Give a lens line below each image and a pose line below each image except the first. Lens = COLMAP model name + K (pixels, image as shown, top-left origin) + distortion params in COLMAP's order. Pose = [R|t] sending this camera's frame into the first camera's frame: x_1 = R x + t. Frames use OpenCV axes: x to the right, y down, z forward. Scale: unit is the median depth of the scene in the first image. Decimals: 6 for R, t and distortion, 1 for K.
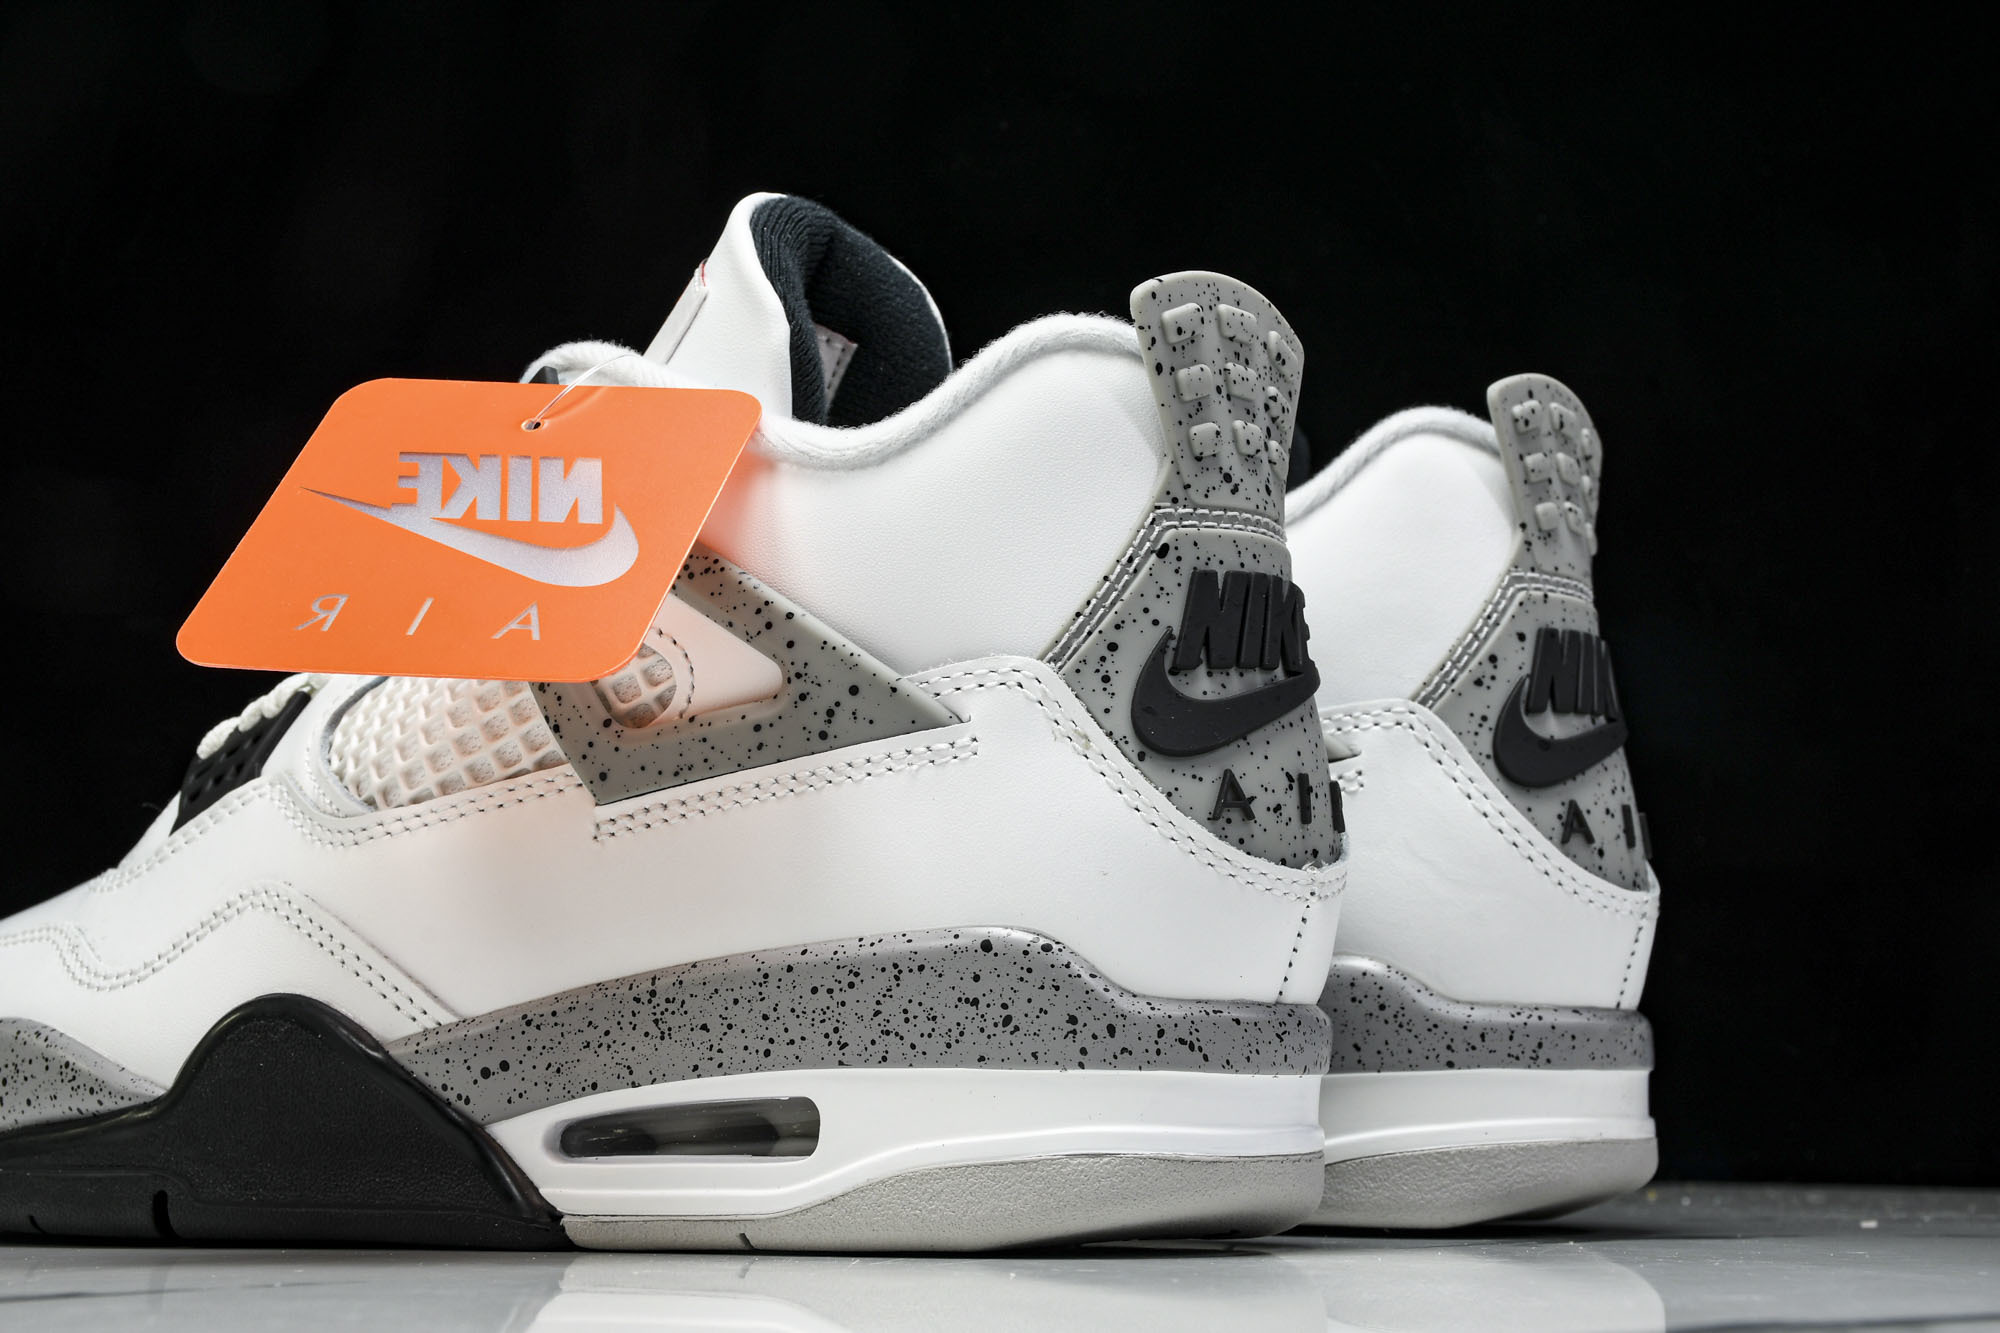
lens RADIAL K [[3375.0, 0, 1024.1], [0, 3375.0, 707.1], [0, 0, 1]] dist [0.140094, 0.000000]
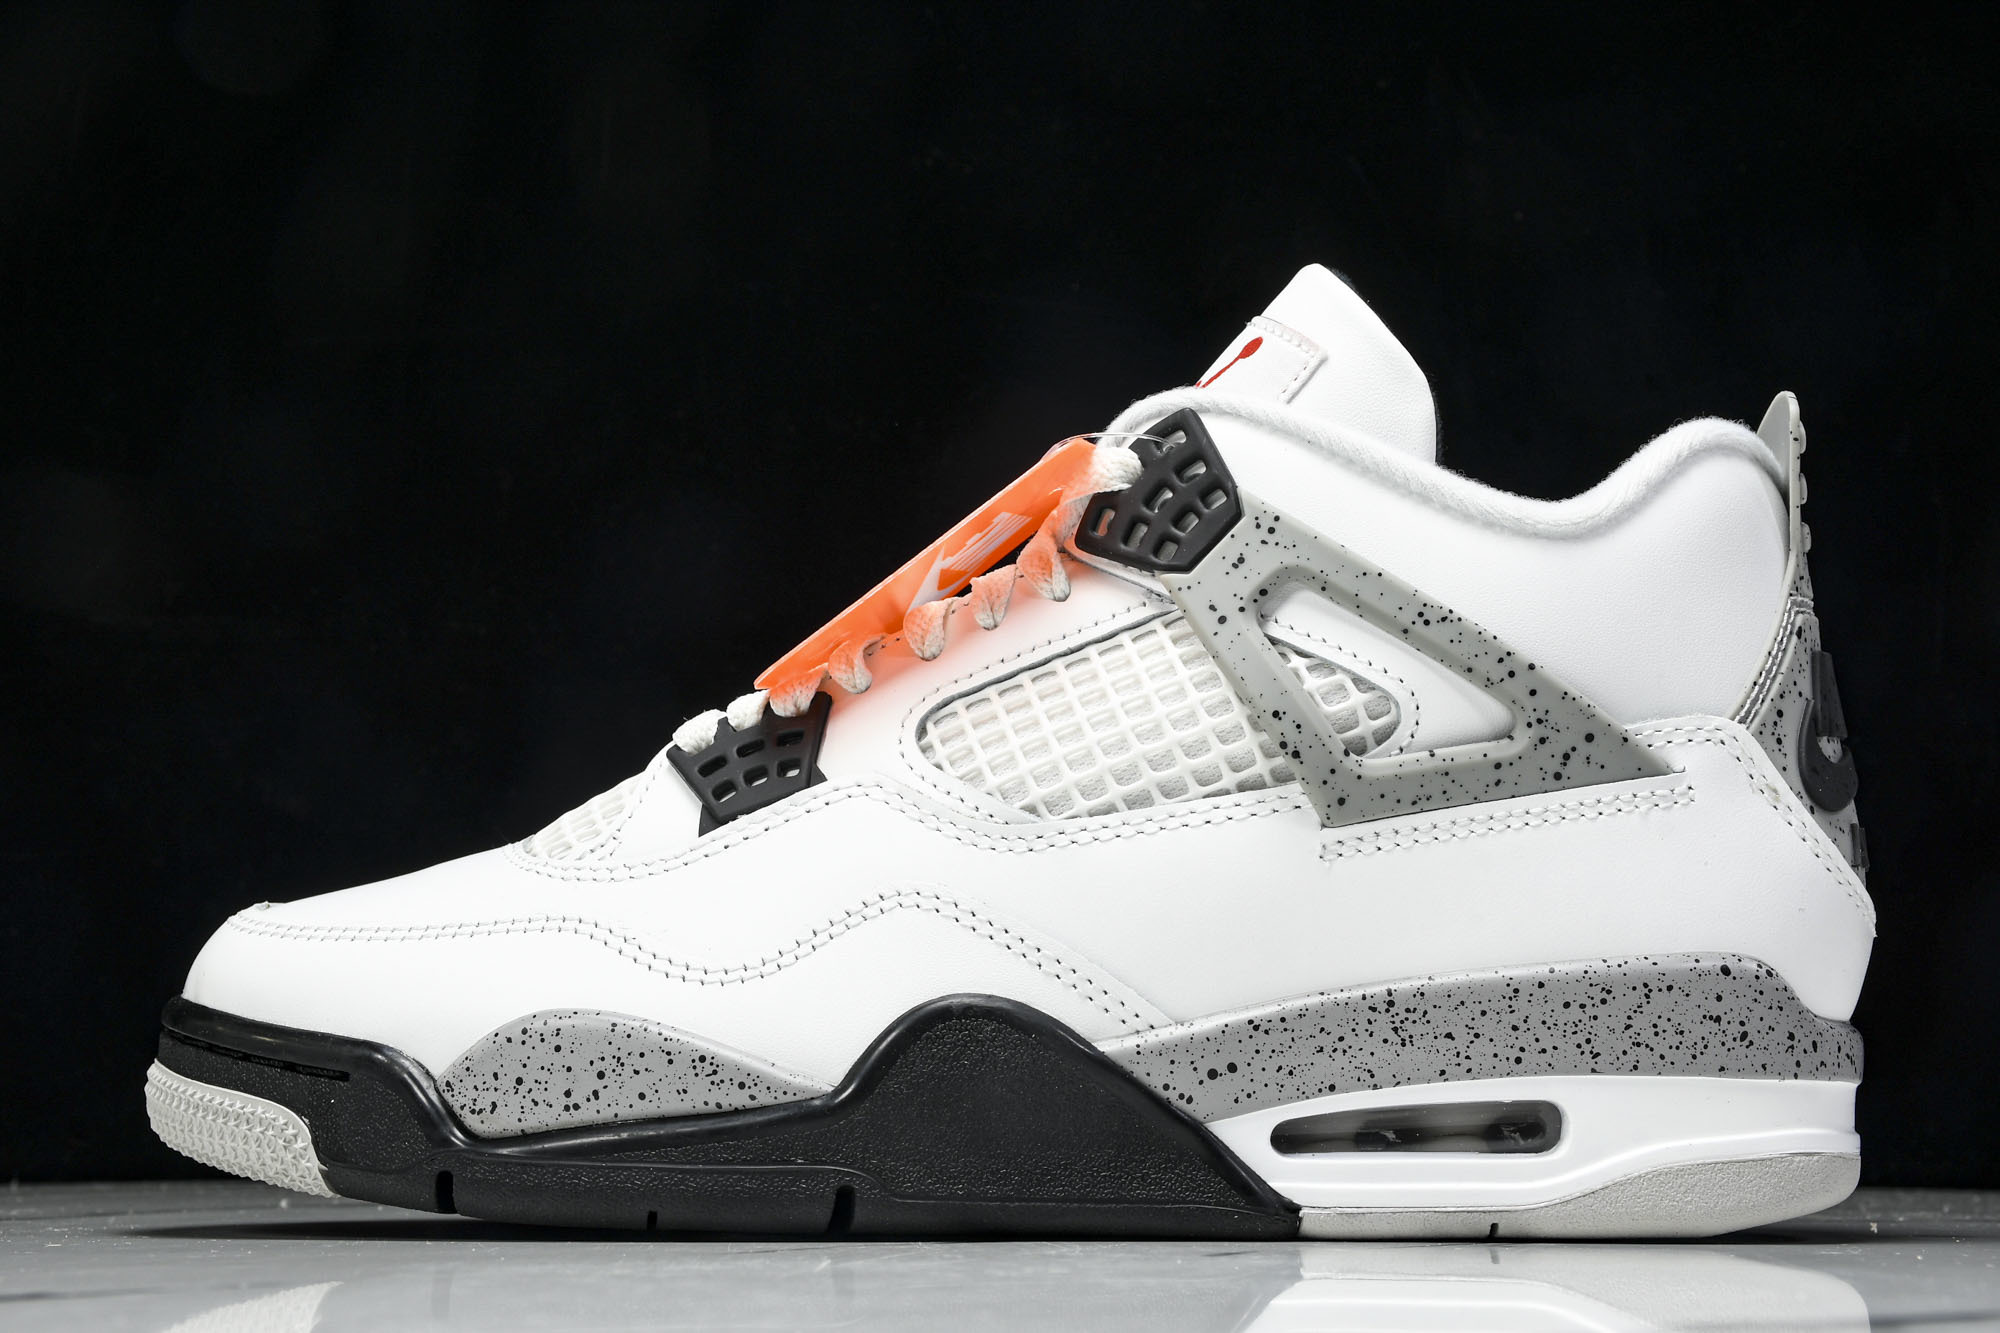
lens RADIAL K [[3375.0, 0, 972.5], [0, 3375.0, 667.2], [0, 0, 1]] dist [0.140094, 0.000000]
pose [[0.869221, 0.062579, 0.490448, -0.772815], [-0.061183, 0.997948, -0.018899, 0.005325], [-0.490624, -0.013580, 0.871265, 0.116876]]
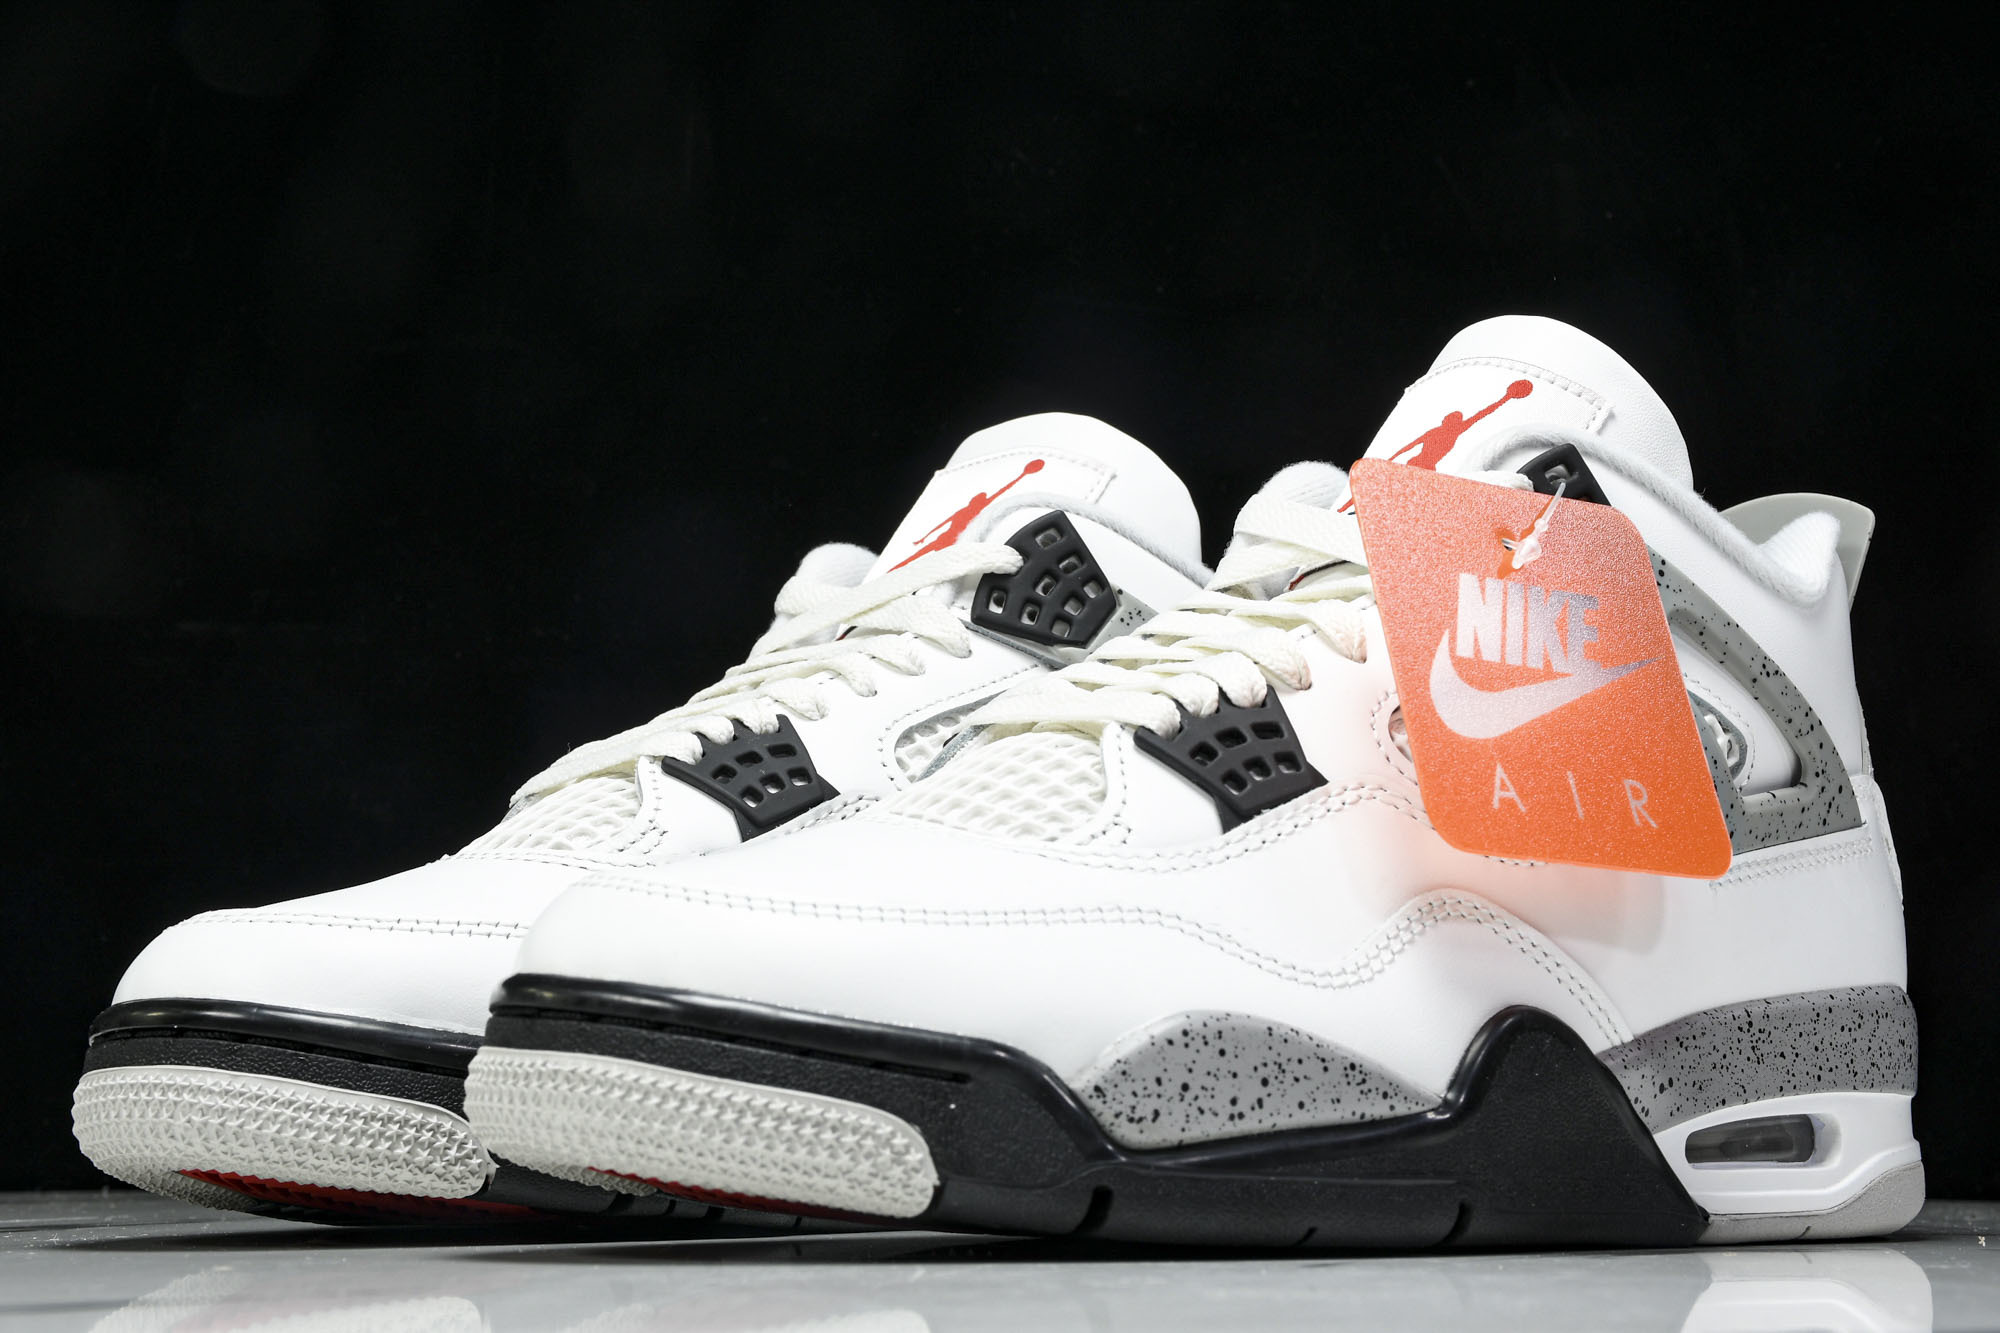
lens RADIAL K [[3375.0, 0, 952.4], [0, 3375.0, 673.3], [0, 0, 1]] dist [0.140094, 0.000000]
pose [[0.310653, 0.123722, 0.942437, -1.332948], [-0.119792, 0.988683, -0.090306, 0.104711], [-0.942945, -0.084843, 0.321958, 0.894999]]
